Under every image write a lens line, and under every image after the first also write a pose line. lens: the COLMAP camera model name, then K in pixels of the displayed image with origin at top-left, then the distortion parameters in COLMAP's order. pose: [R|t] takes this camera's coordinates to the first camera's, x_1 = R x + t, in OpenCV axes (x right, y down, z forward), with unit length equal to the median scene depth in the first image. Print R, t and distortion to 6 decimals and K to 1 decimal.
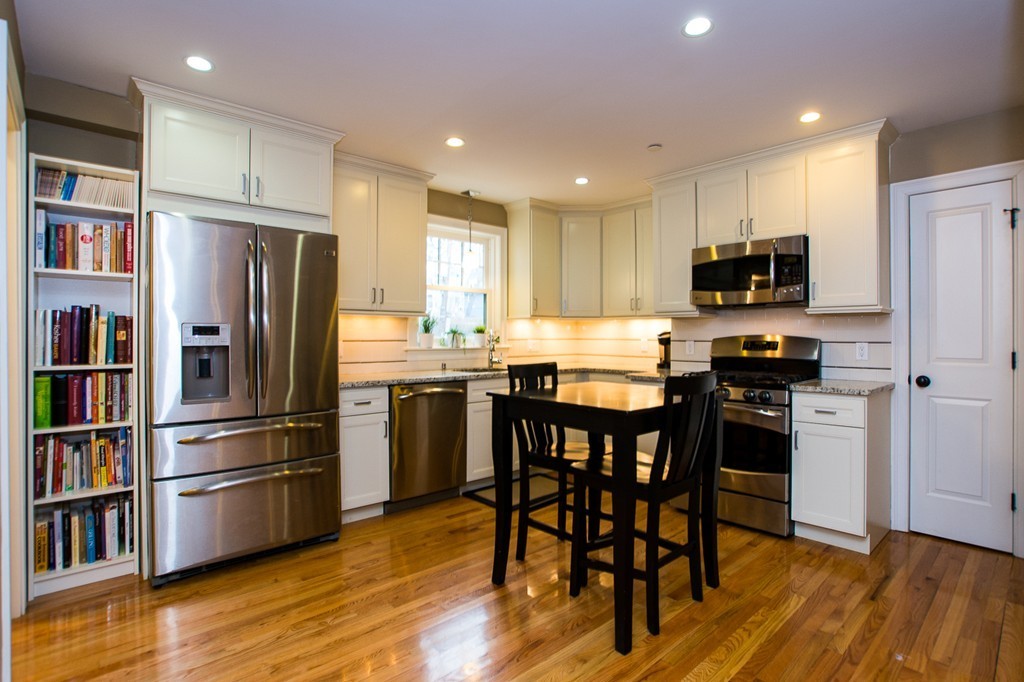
lens RADIAL K [[502.6, 0, 512.0], [0, 502.6, 341.0], [0, 0, 1]] dist [-0.029611, 0.000037]
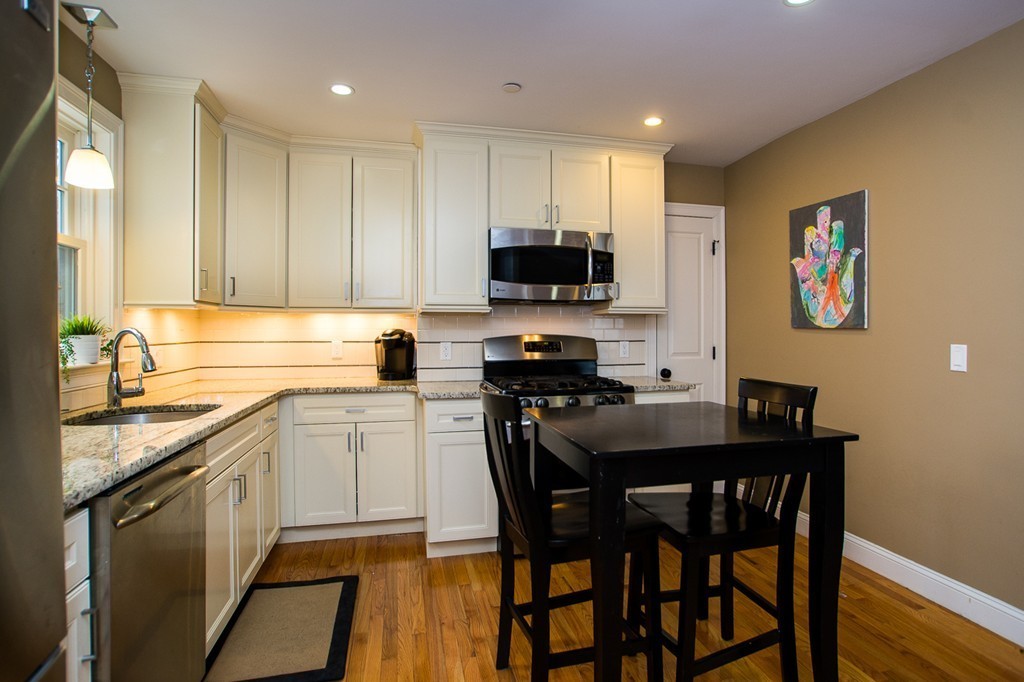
lens RADIAL K [[537.4, 0, 512.0], [0, 537.4, 341.0], [0, 0, 1]] dist [-0.056408, 0.000323]
pose [[0.472488, -0.016890, 0.881175, -0.425632], [0.011177, 0.999851, 0.013172, -0.015393], [-0.881266, 0.003625, 0.472606, 0.630717]]
